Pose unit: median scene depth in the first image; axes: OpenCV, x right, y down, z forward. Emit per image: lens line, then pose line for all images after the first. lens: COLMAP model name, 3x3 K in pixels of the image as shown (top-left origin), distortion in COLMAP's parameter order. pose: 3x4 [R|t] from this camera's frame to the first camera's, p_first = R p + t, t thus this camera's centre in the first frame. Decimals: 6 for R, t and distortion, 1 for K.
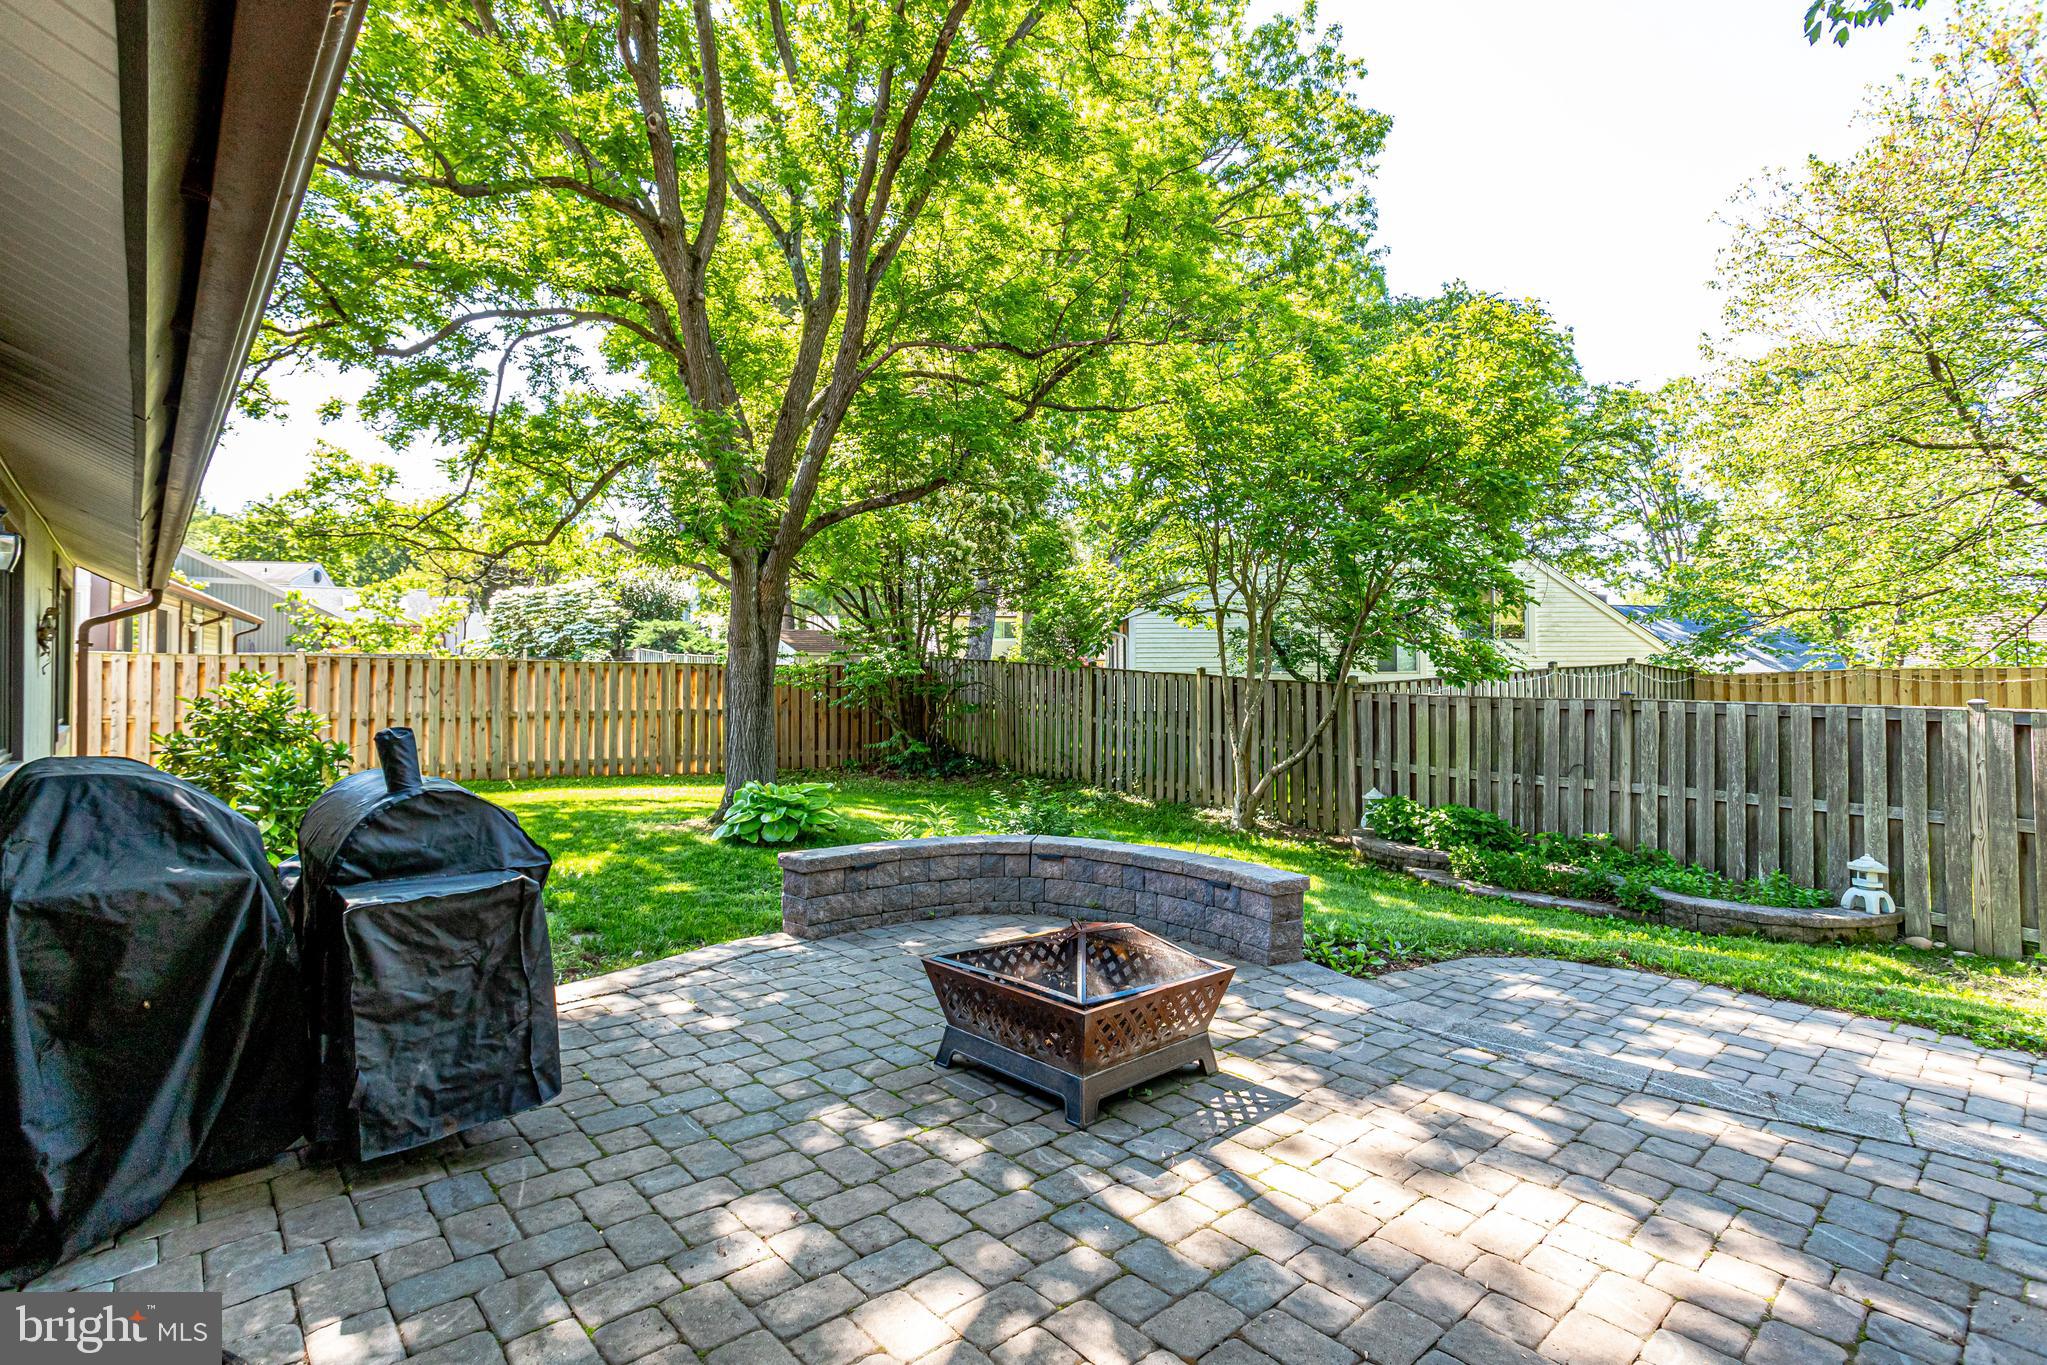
lens RADIAL K [[1026.4, 0, 1020.2], [0, 1026.4, 660.1], [0, 0, 1]] dist [-0.041571, 0.029211]
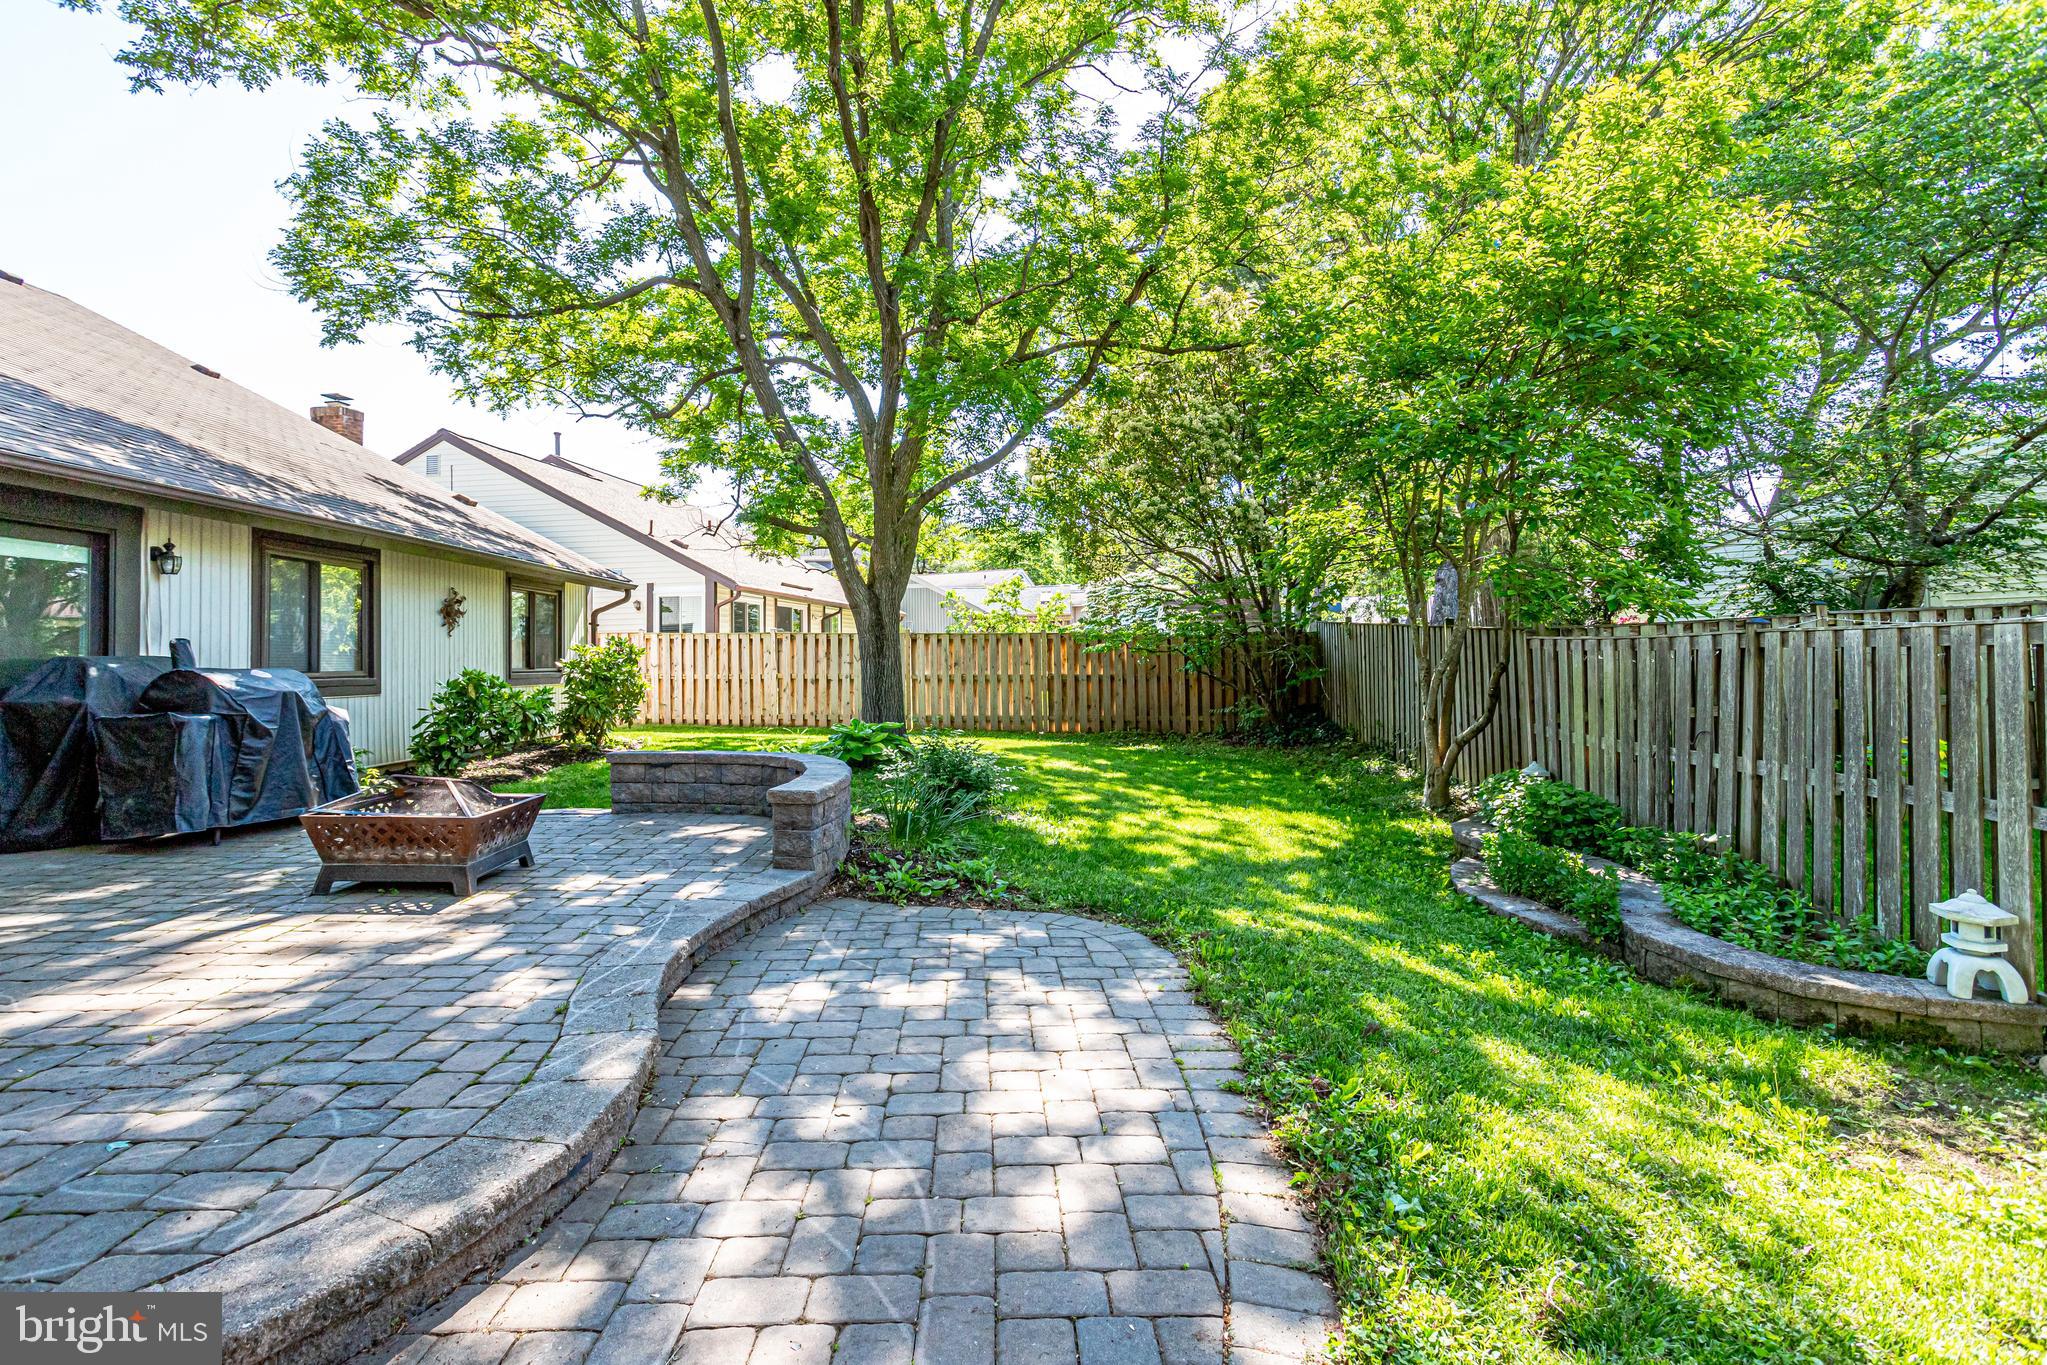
lens RADIAL K [[1037.8, 0, 1023.5], [0, 1037.8, 682.5], [0, 0, 1]] dist [-0.047055, 0.033404]
pose [[0.751093, 0.002802, -0.660190, 1.748684], [0.018569, 0.999506, 0.025368, 0.118573], [0.659935, -0.031313, 0.750670, 0.537259]]
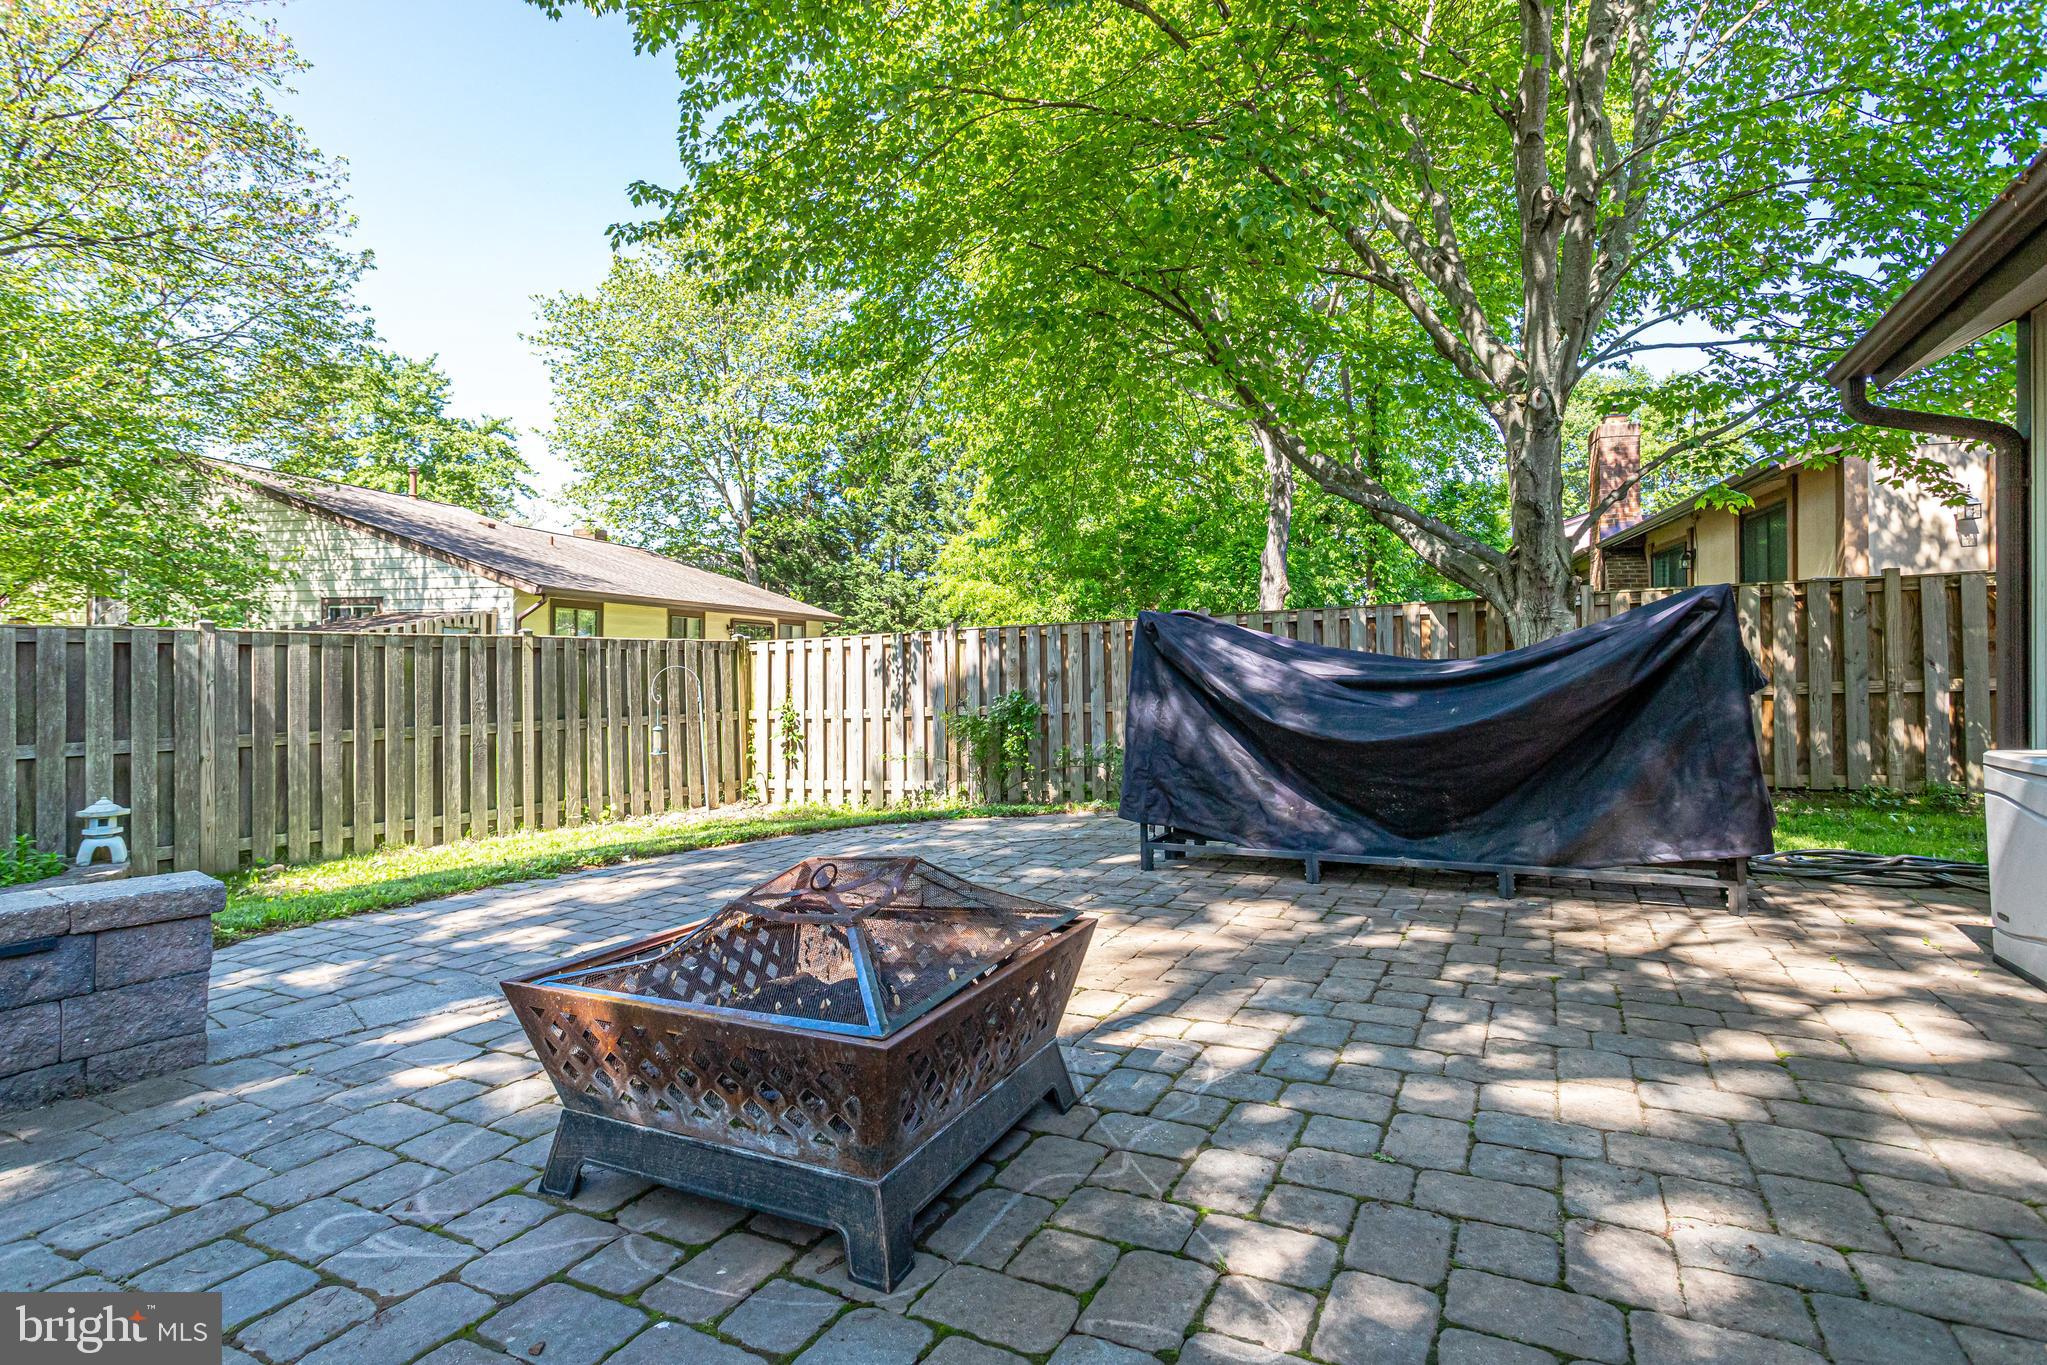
lens RADIAL K [[1026.4, 0, 1020.2], [0, 1026.4, 660.1], [0, 0, 1]] dist [-0.041571, 0.029211]
pose [[-0.362368, 0.005711, 0.932018, -0.538328], [-0.002209, 0.999973, -0.006986, 0.168788], [-0.932033, -0.004590, -0.362346, 1.242913]]
